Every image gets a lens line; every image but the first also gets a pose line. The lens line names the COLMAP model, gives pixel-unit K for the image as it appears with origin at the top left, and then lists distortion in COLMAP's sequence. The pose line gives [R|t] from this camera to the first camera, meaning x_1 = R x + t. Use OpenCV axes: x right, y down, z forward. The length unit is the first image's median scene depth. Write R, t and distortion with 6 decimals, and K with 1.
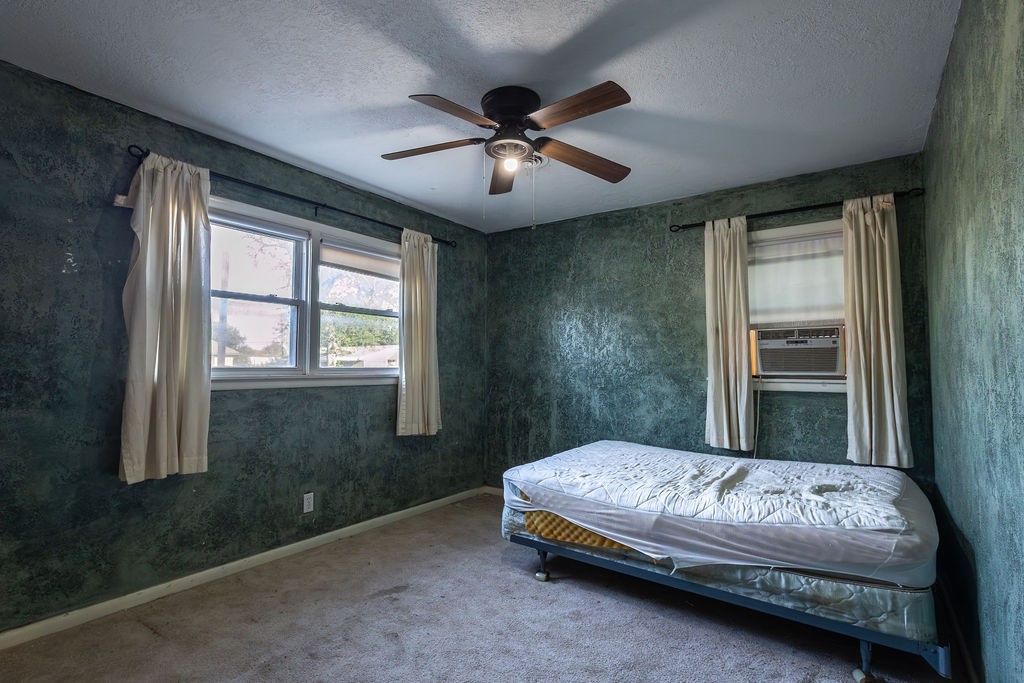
lens RADIAL K [[468.9, 0, 512.0], [0, 468.9, 341.5], [0, 0, 1]] dist [0.016656, -0.009920]
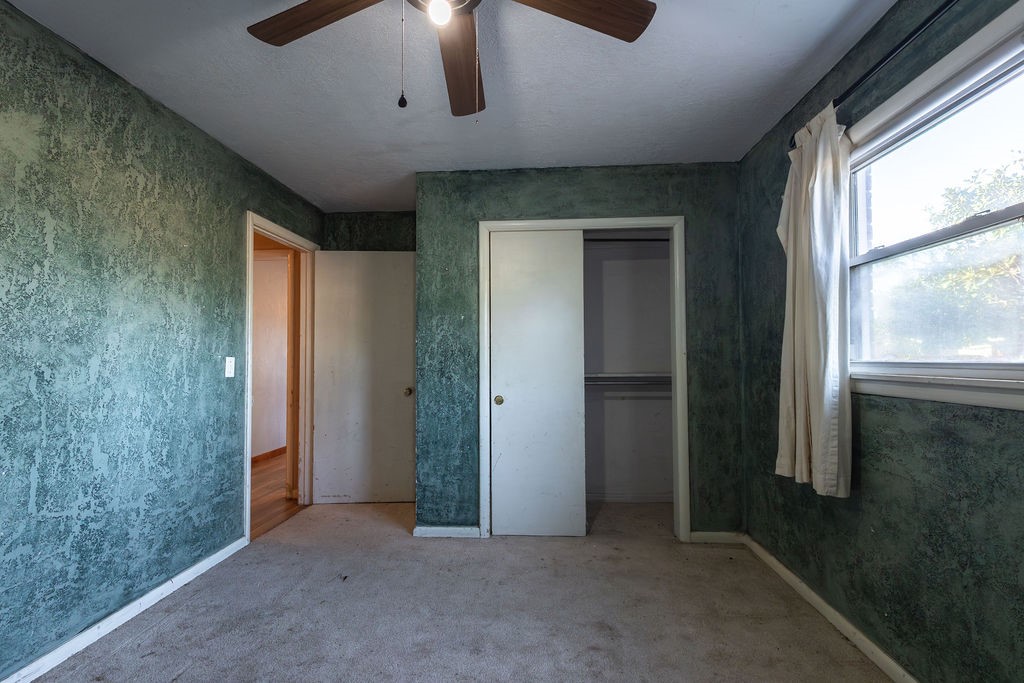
lens RADIAL K [[468.9, 0, 512.0], [0, 468.9, 341.5], [0, 0, 1]] dist [0.016656, -0.009920]
pose [[-0.866499, -0.025070, -0.498548, 0.169692], [0.020691, 0.996076, -0.086050, 0.070968], [0.498749, -0.084878, -0.862581, 1.279313]]
